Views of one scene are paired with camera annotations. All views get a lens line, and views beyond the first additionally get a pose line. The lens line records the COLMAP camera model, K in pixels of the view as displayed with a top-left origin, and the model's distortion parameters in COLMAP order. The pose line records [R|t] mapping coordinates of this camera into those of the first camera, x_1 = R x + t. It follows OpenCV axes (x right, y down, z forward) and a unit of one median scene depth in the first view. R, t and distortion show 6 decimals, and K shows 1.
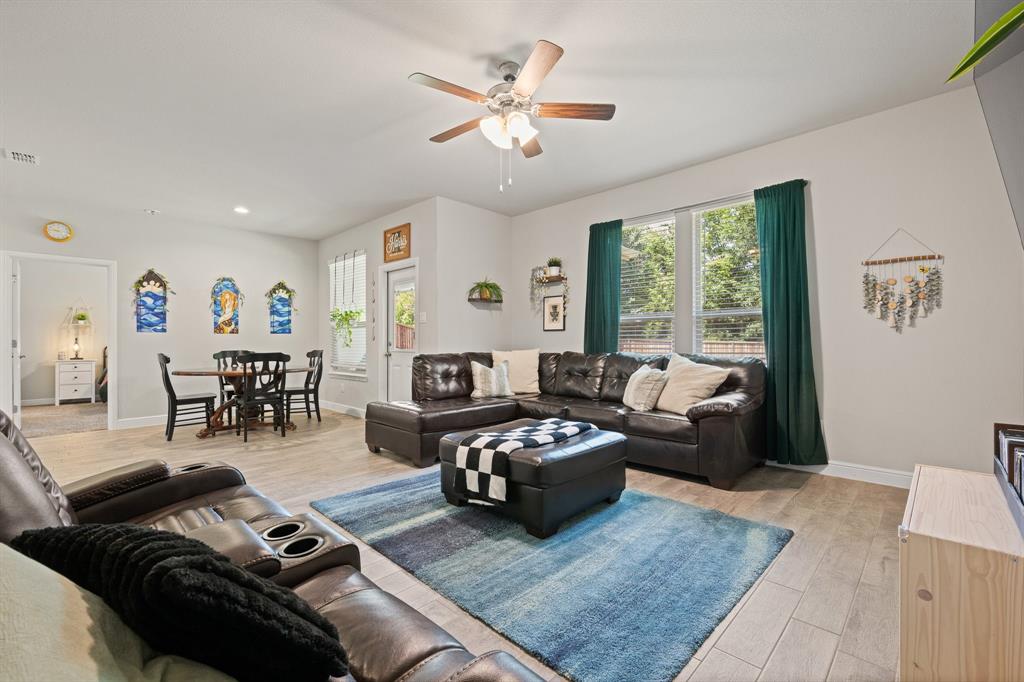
lens RADIAL K [[444.2, 0, 514.8], [0, 444.2, 342.7], [0, 0, 1]] dist [-0.002338, -0.000210]
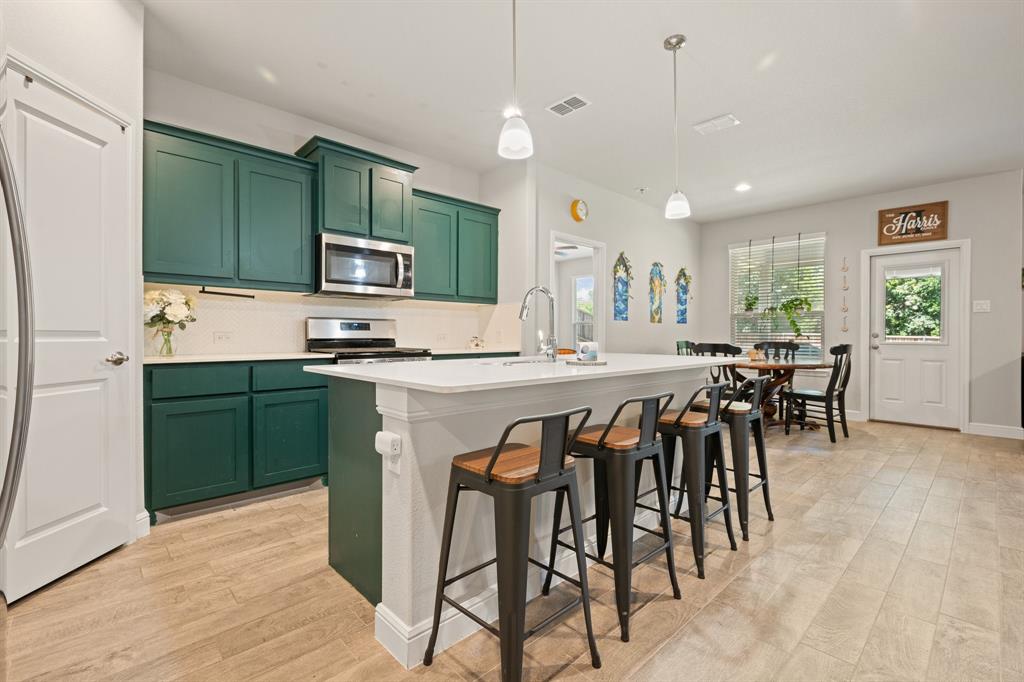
lens RADIAL K [[454.2, 0, 518.3], [0, 454.2, 337.1], [0, 0, 1]] dist [-0.001445, 0.000354]
pose [[0.999095, 0.009163, -0.041526, -0.998088], [-0.009075, 0.999956, 0.002296, 0.010733], [0.041545, -0.001917, 0.999135, 0.044217]]
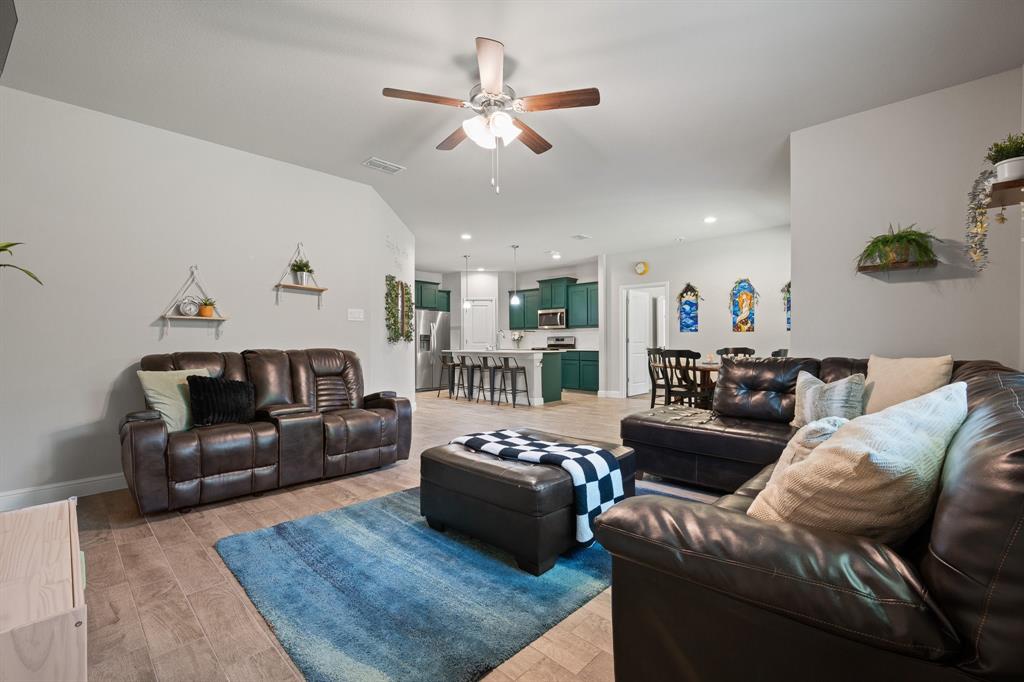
lens RADIAL K [[444.2, 0, 514.8], [0, 444.2, 342.7], [0, 0, 1]] dist [-0.002338, -0.000210]
pose [[0.003177, 0.008602, -0.999958, 0.466795], [0.001145, 0.999962, 0.008606, -0.004280], [0.999994, -0.001172, 0.003167, 0.494837]]
